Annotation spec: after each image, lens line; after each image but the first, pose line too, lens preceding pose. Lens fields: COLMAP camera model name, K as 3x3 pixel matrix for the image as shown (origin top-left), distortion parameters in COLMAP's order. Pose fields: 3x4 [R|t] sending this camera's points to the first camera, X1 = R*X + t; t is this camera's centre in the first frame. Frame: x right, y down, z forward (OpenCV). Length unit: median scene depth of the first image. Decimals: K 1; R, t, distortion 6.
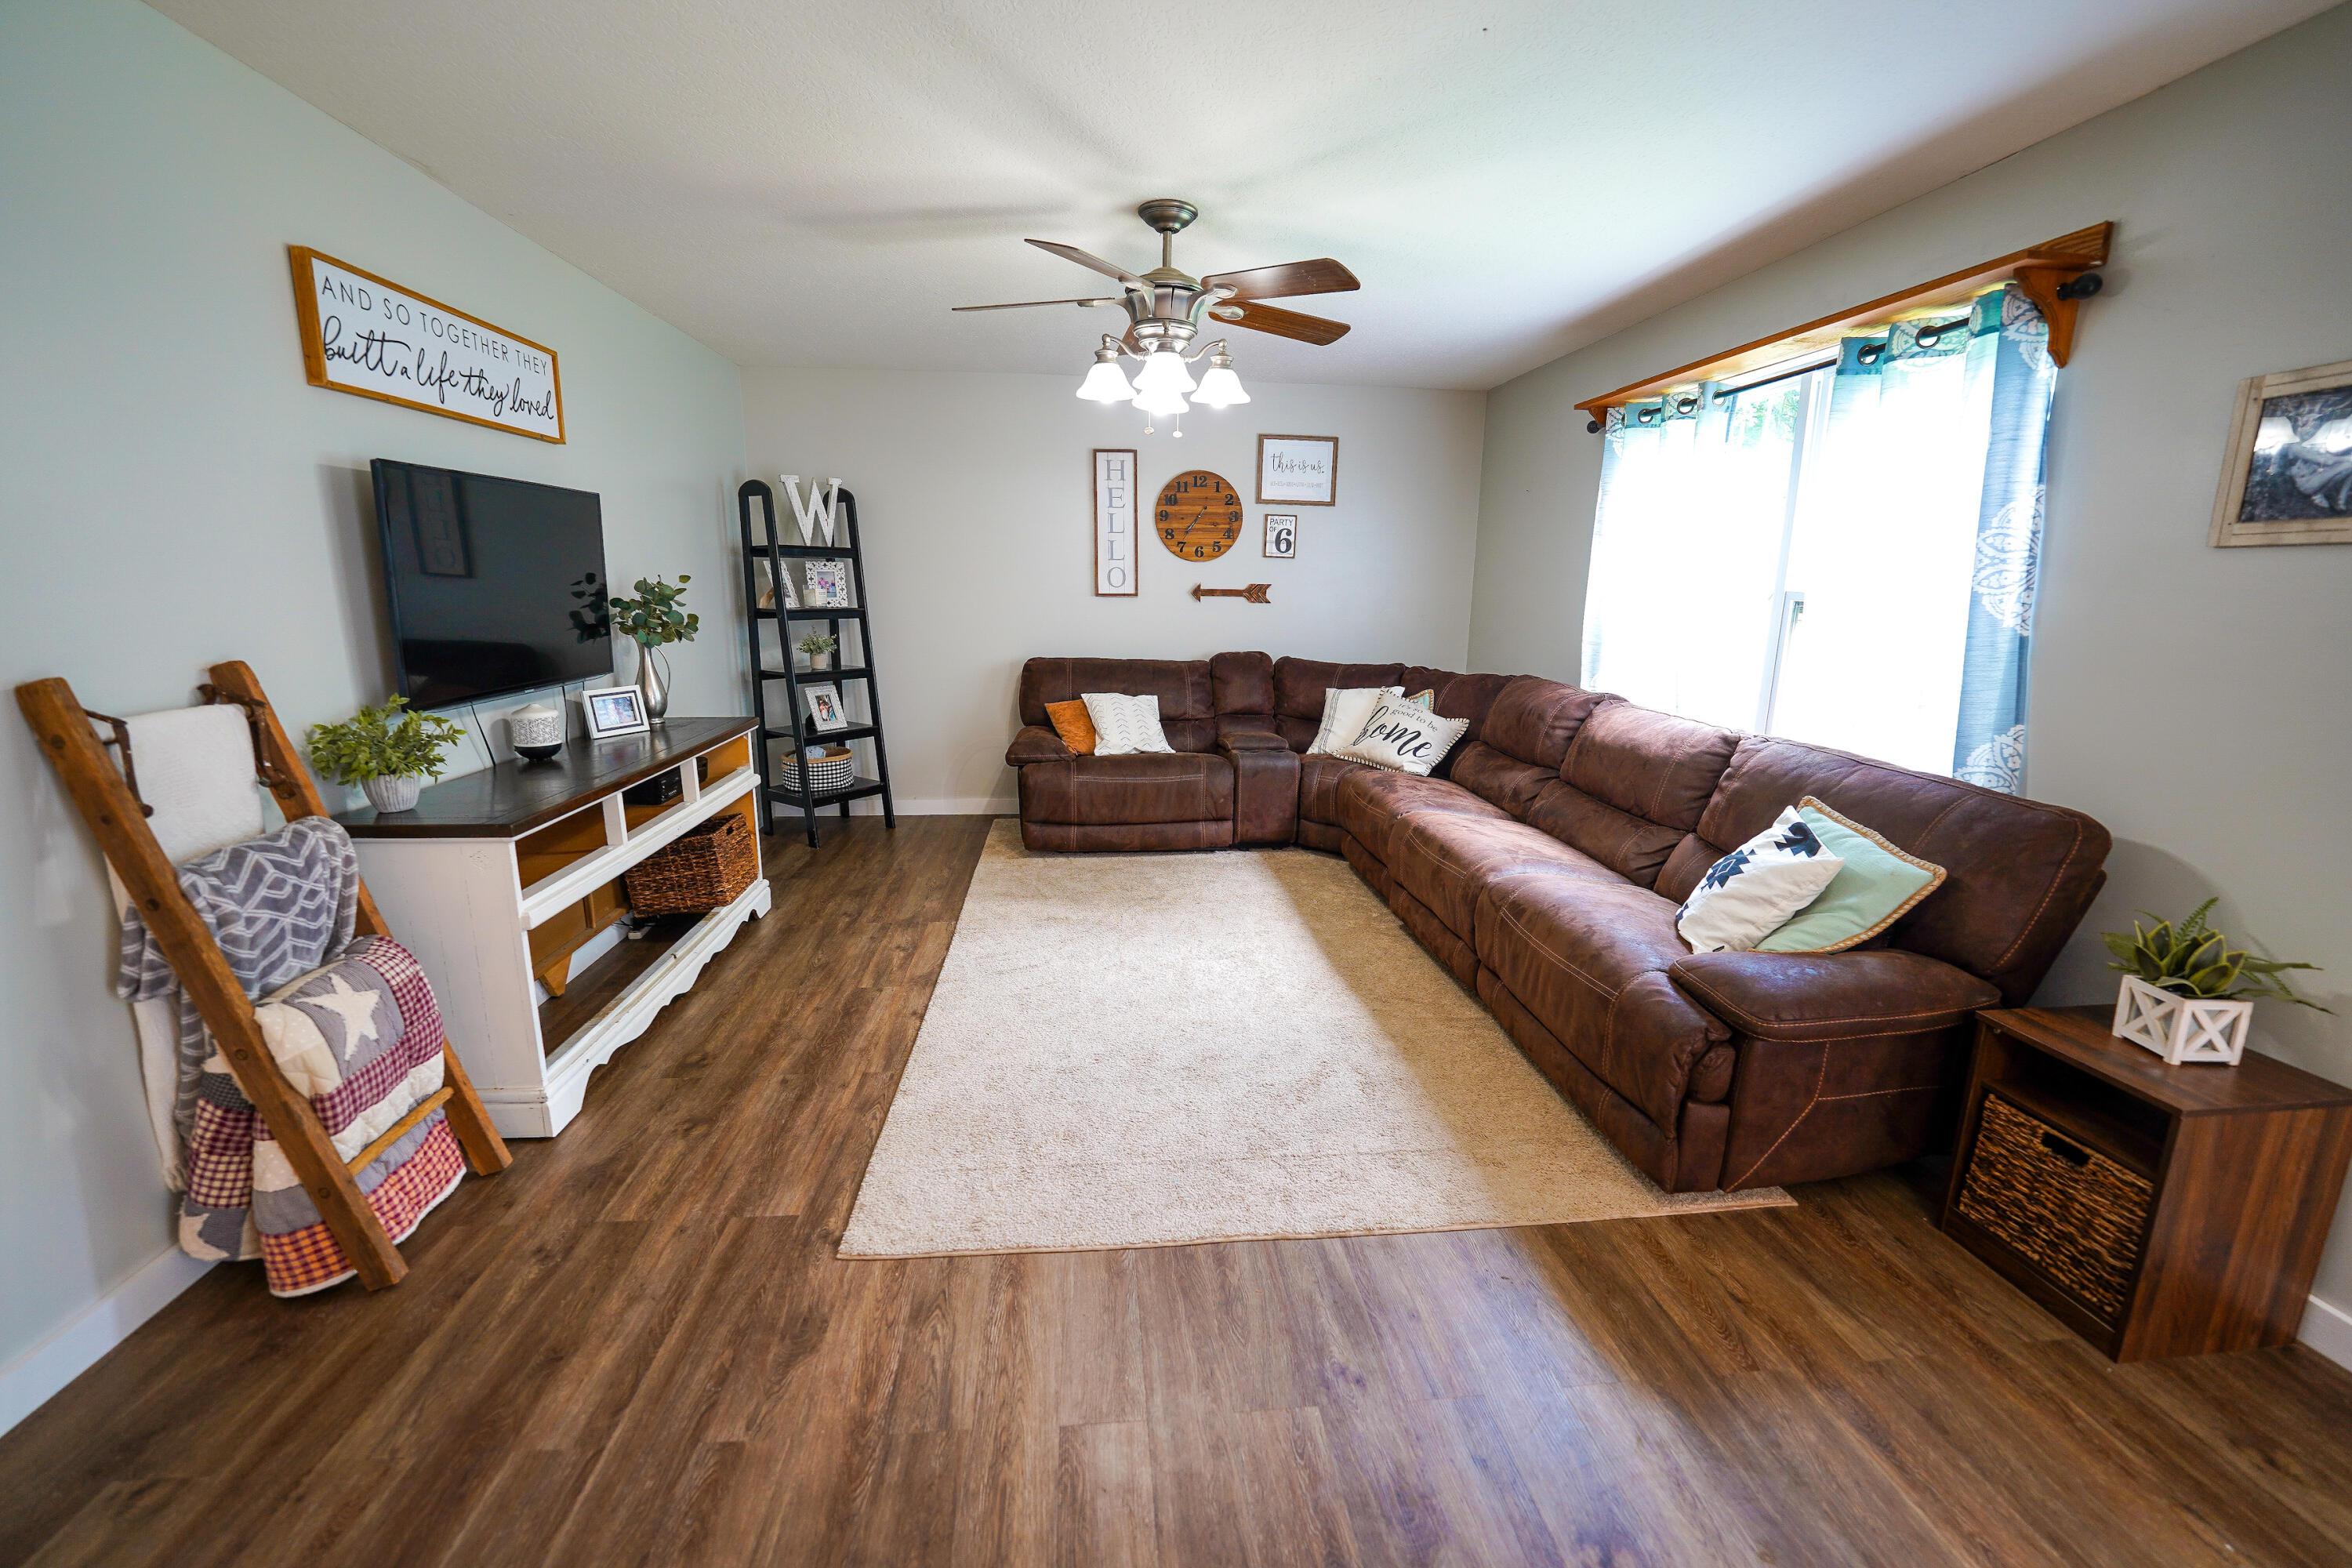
lens RADIAL K [[957.2, 0, 1176.0], [0, 957.2, 784.0], [0, 0, 1]] dist [-0.027302, 0.003017]
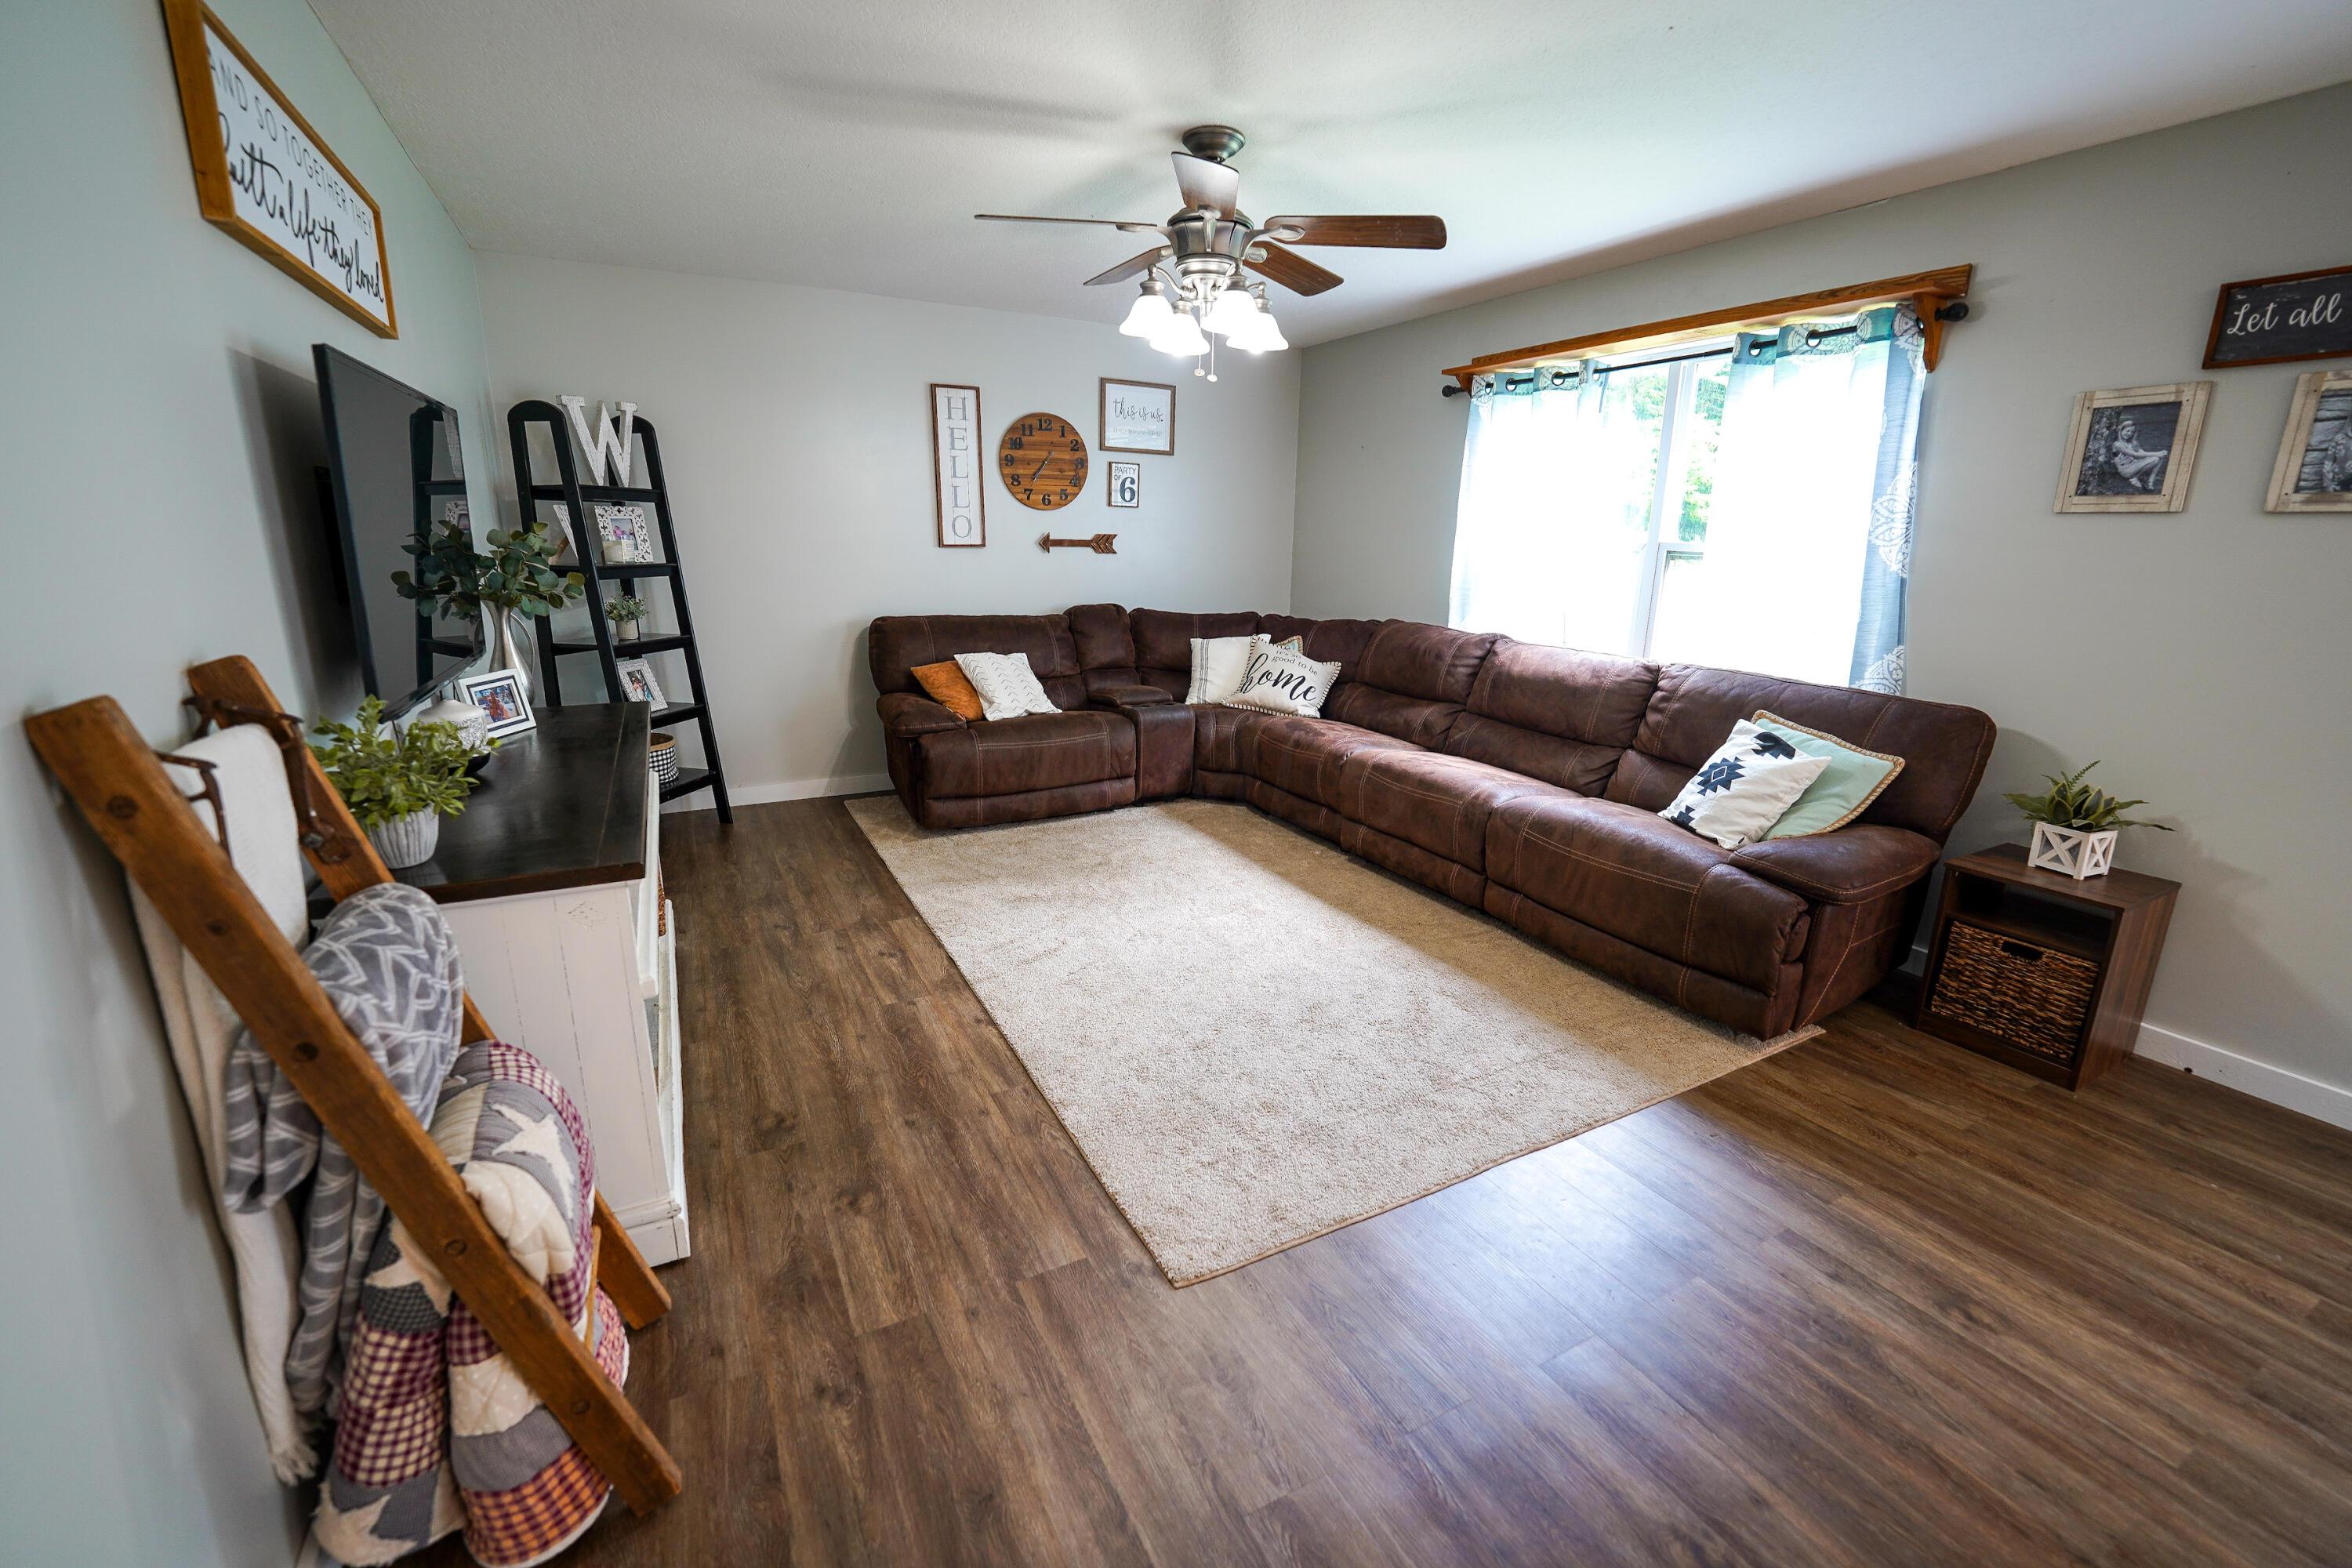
lens RADIAL K [[957.2, 0, 1177.9], [0, 957.2, 779.0], [0, 0, 1]] dist [-0.024975, 0.000546]
pose [[0.924185, -0.092208, 0.370648, -0.432093], [0.074985, 0.995339, 0.060647, -0.025989], [-0.374513, -0.028256, 0.926791, 0.114164]]
